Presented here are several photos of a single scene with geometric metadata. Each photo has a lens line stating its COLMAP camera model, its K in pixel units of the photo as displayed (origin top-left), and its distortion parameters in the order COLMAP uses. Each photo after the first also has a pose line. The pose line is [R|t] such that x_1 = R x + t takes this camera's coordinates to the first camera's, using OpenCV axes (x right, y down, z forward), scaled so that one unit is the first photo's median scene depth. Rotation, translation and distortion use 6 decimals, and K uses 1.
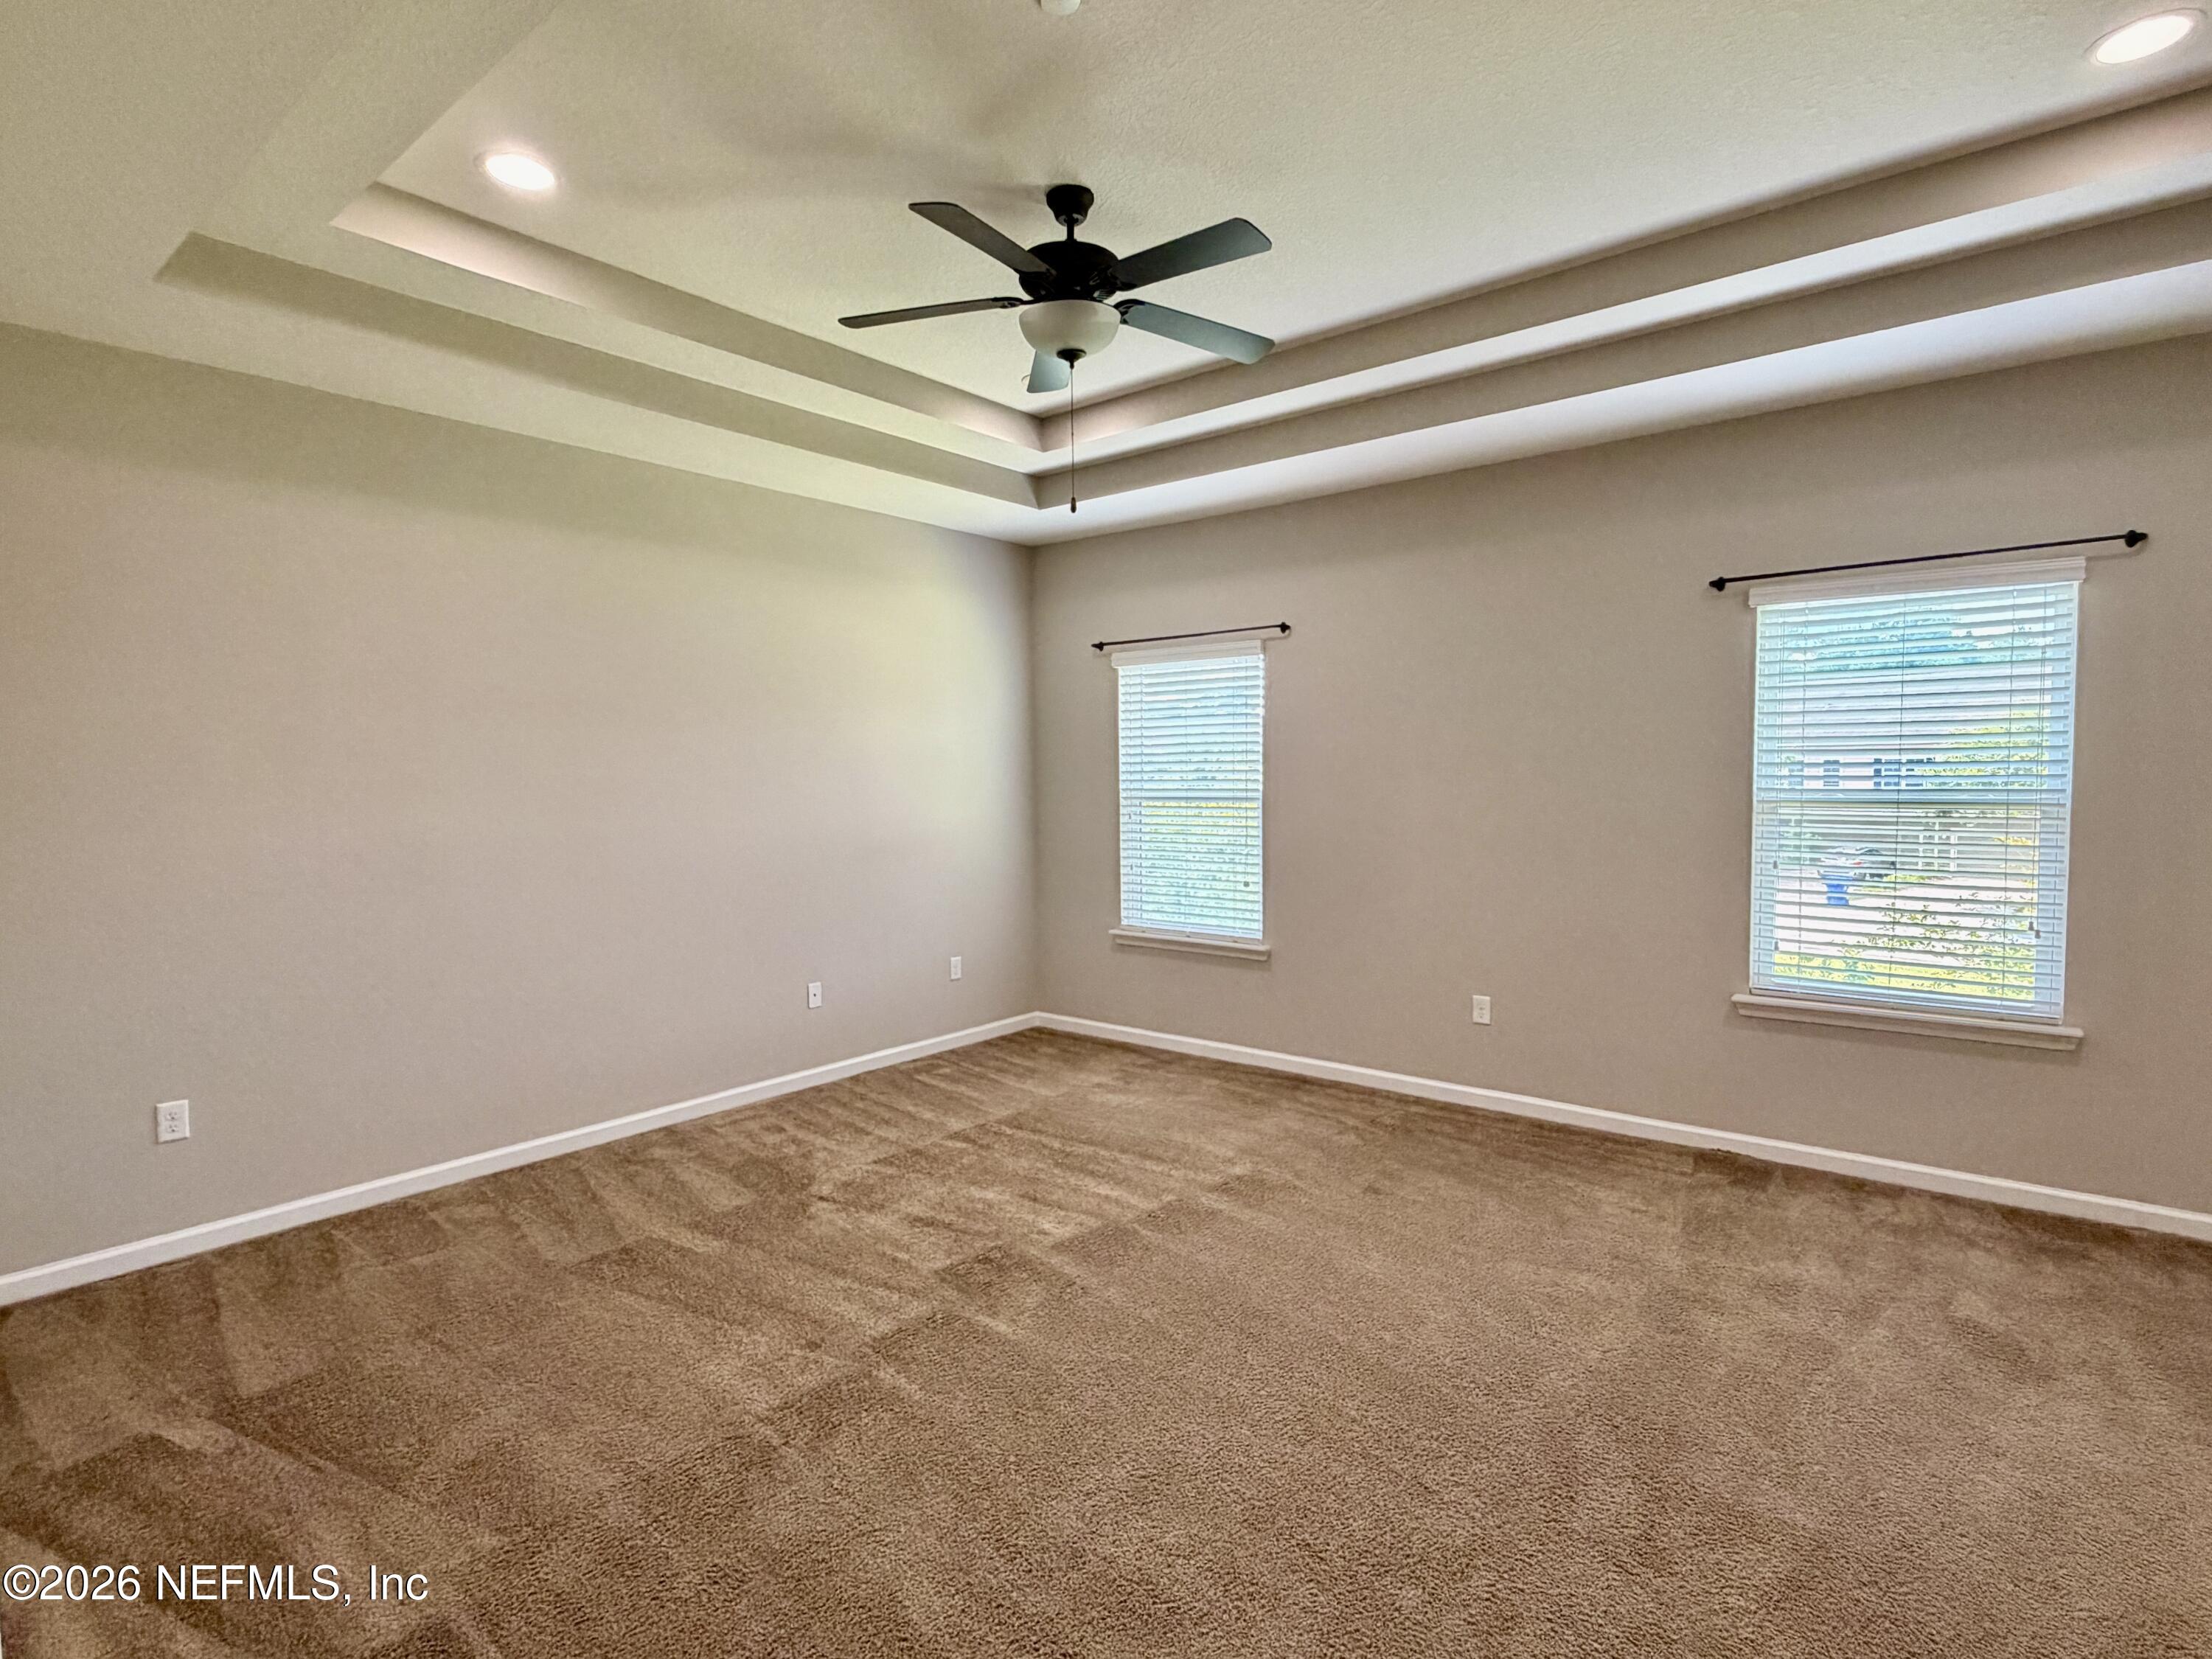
lens RADIAL K [[1106.5, 0, 1099.9], [0, 1106.5, 822.5], [0, 0, 1]] dist [-0.002426, -0.001108]
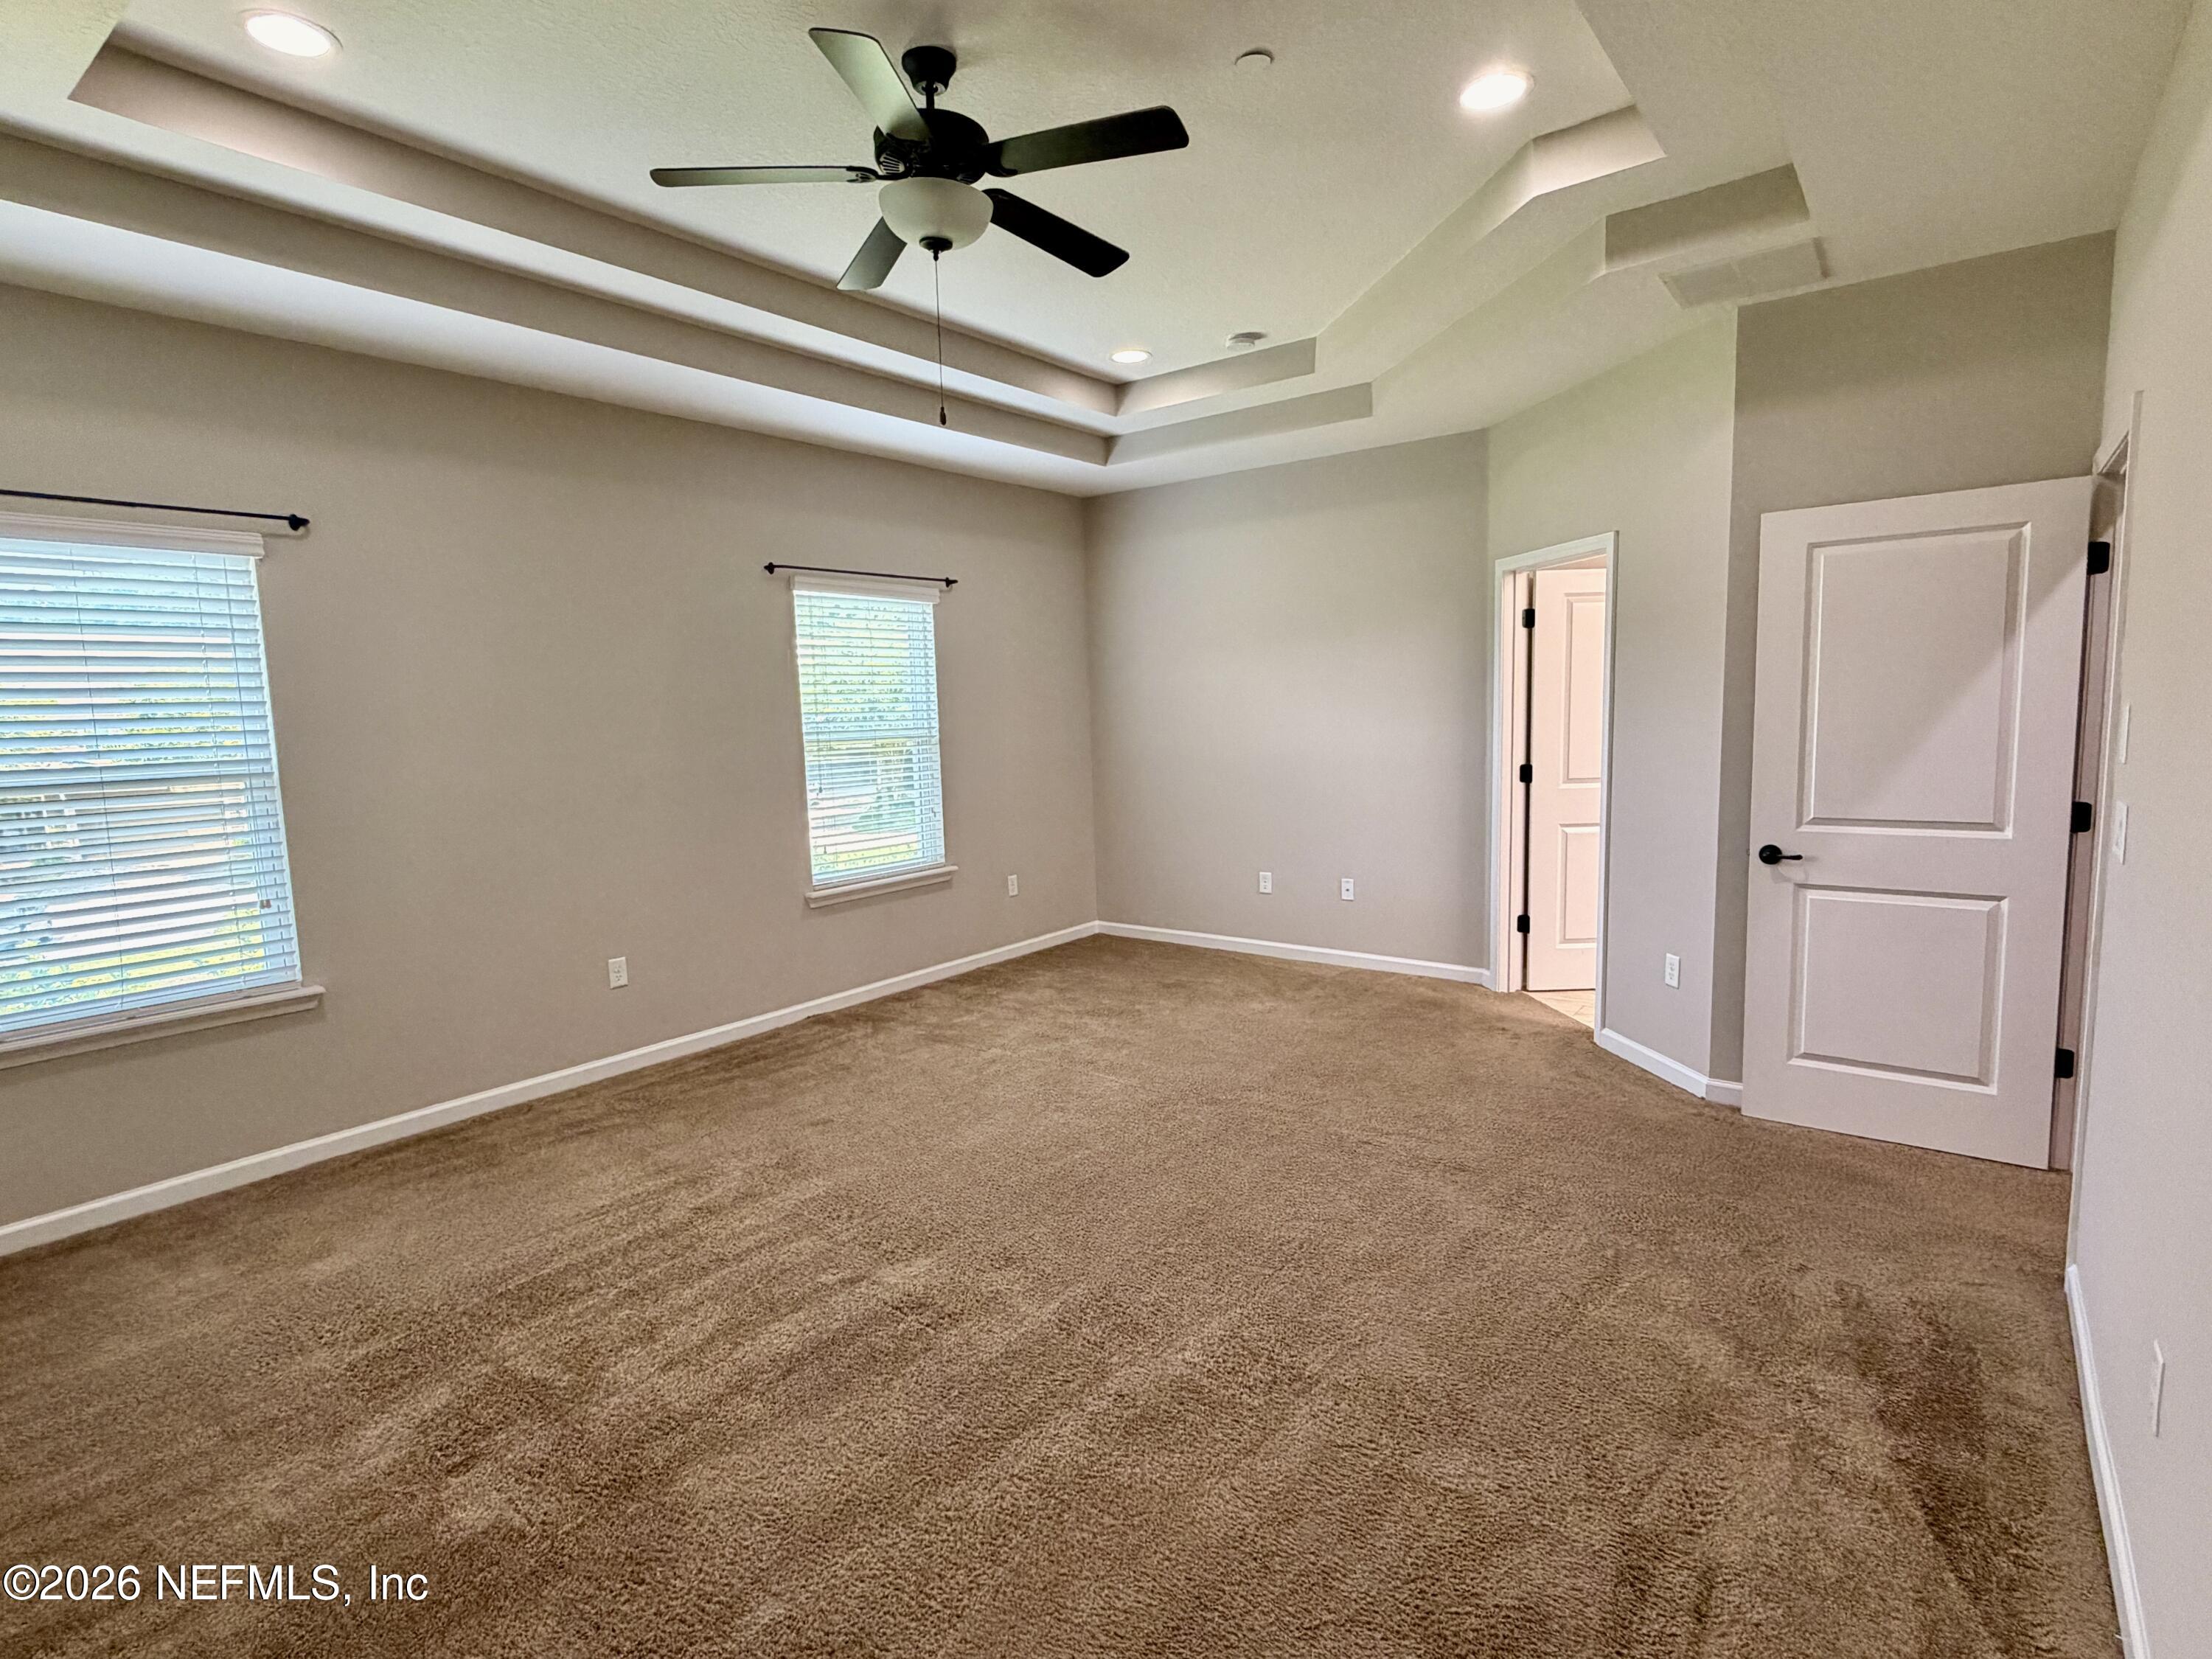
lens RADIAL K [[1108.5, 0, 1108.6], [0, 1108.5, 834.0], [0, 0, 1]] dist [-0.000513, 0.000525]
pose [[-0.034591, -0.107951, 0.993554, -0.659466], [0.069050, 0.991515, 0.110134, -0.029249], [-0.997013, 0.072414, -0.026844, 0.629134]]
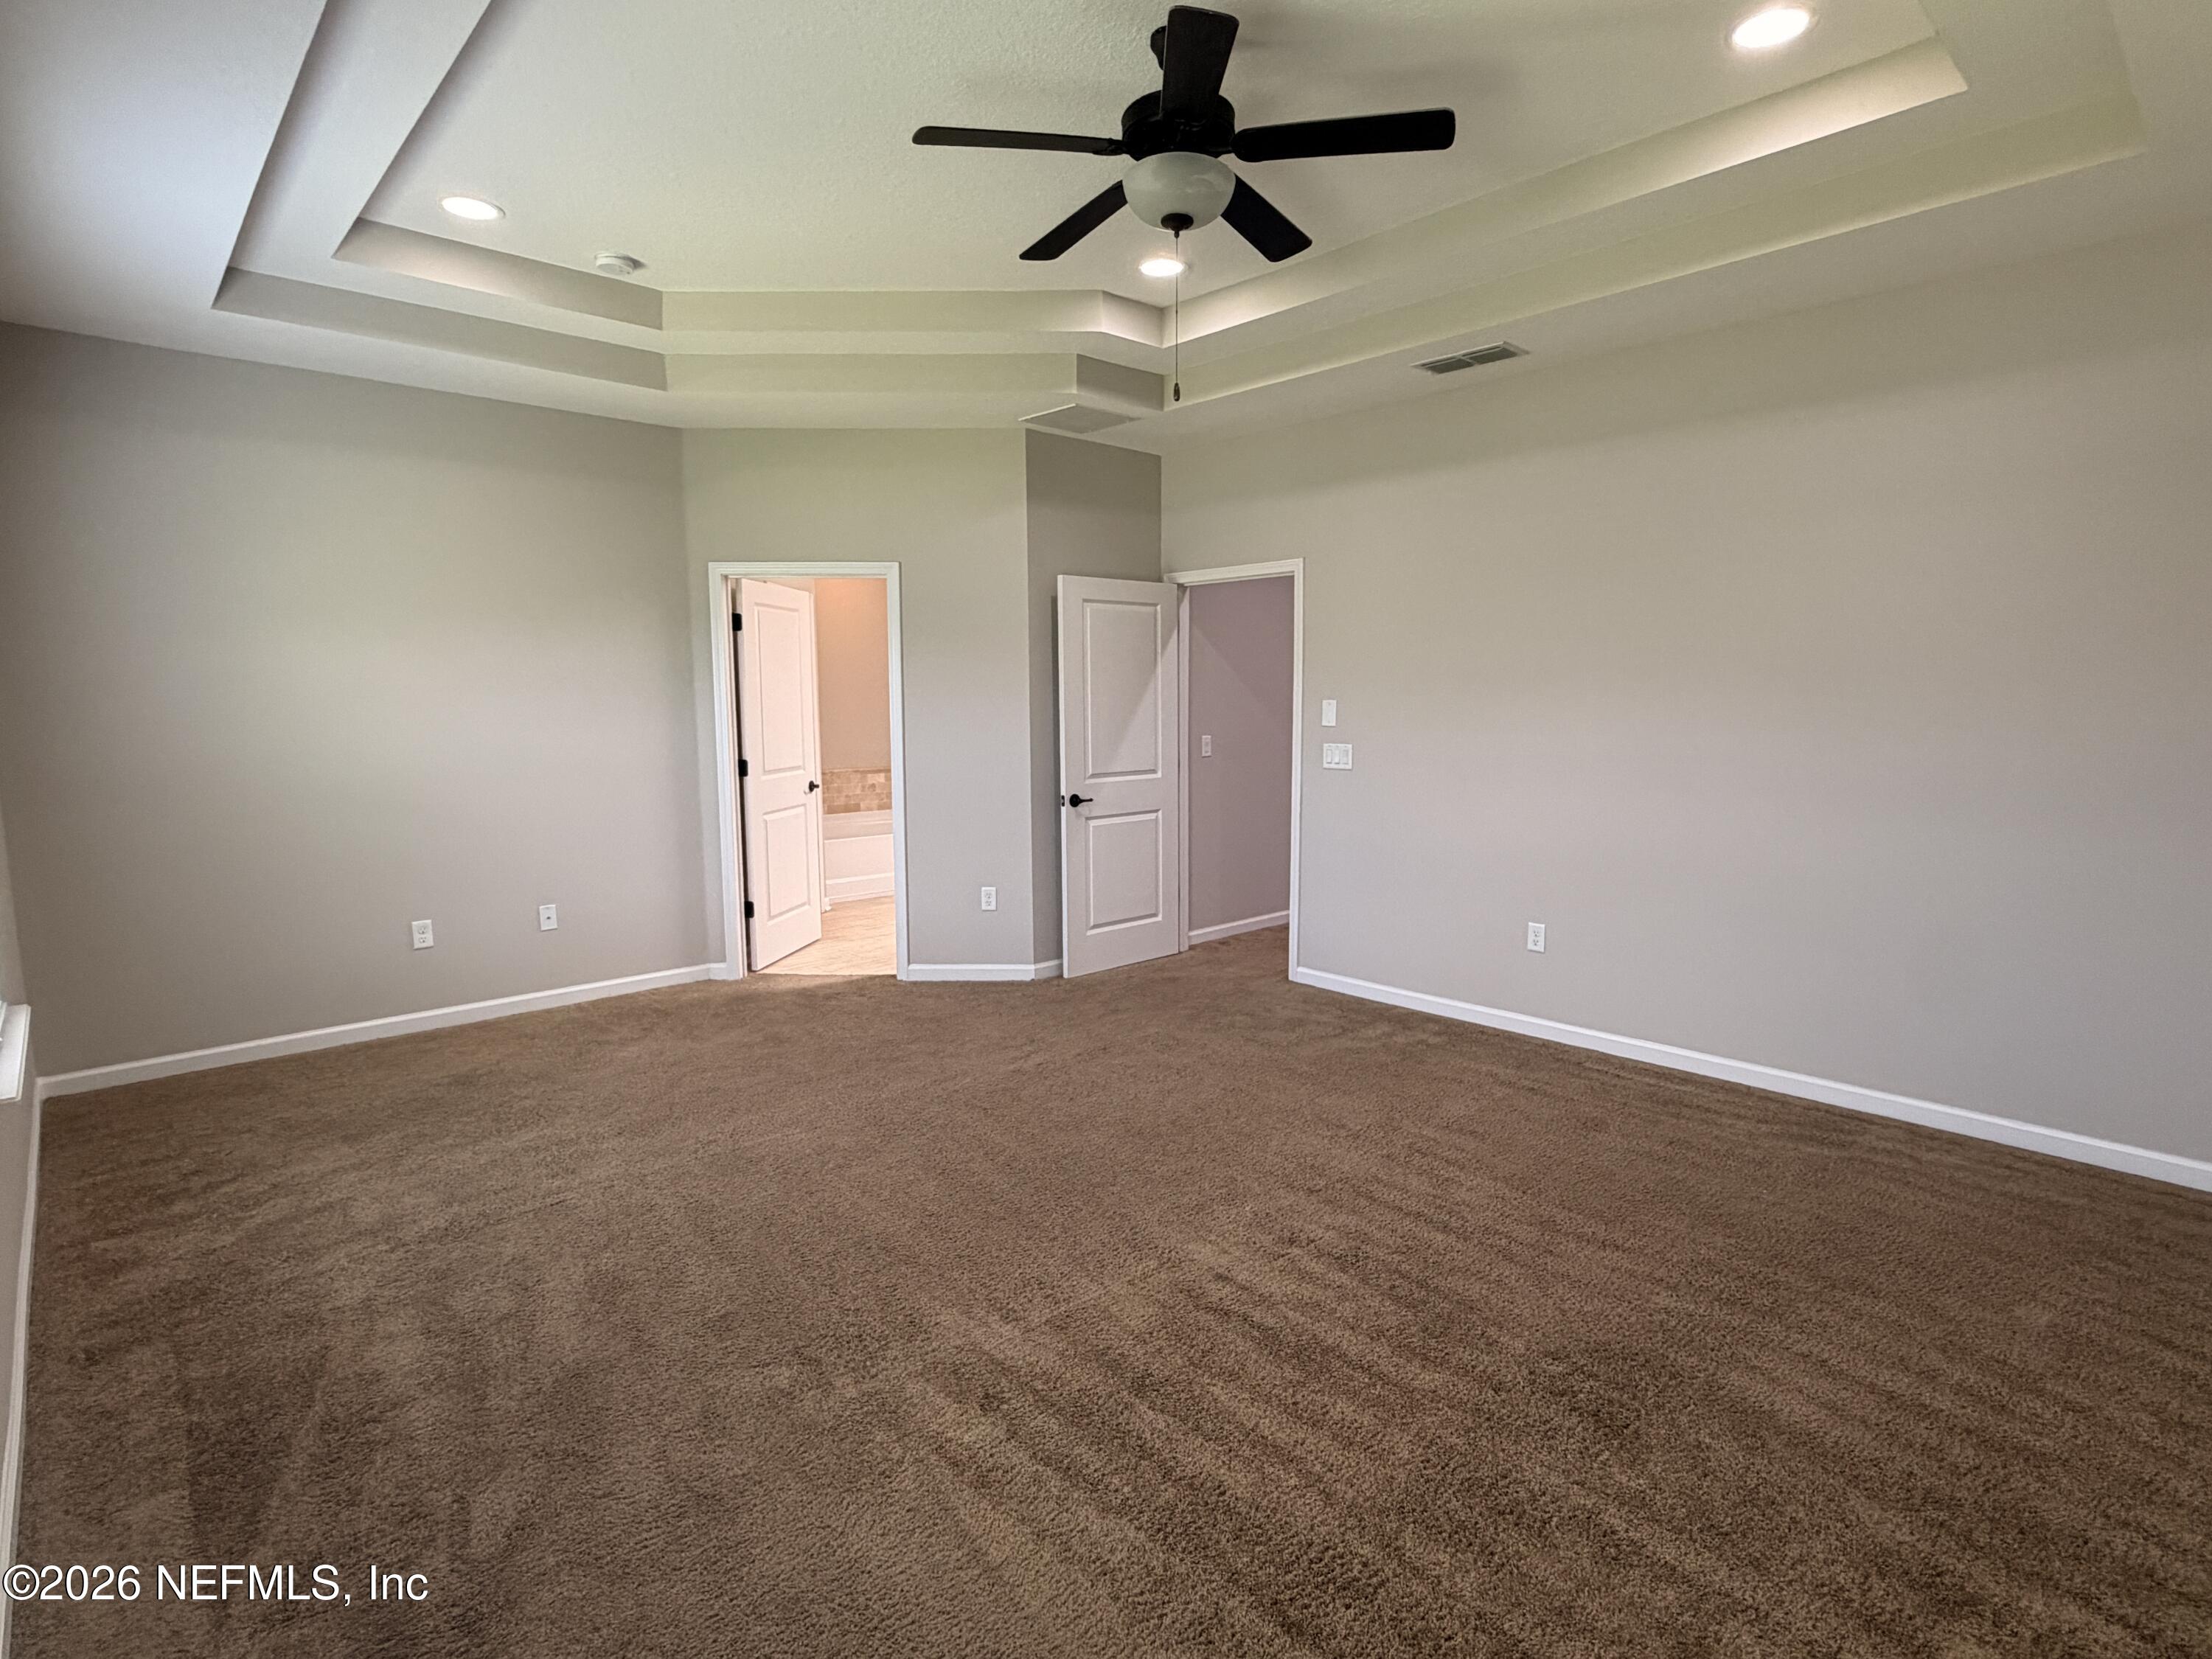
lens RADIAL K [[1117.3, 0, 1102.2], [0, 1117.3, 829.6], [0, 0, 1]] dist [0.004855, -0.001339]
pose [[-0.991136, -0.002136, 0.132837, -0.058435], [0.019039, 0.987267, 0.157930, -0.055498], [-0.131483, 0.159059, -0.978475, 1.351242]]
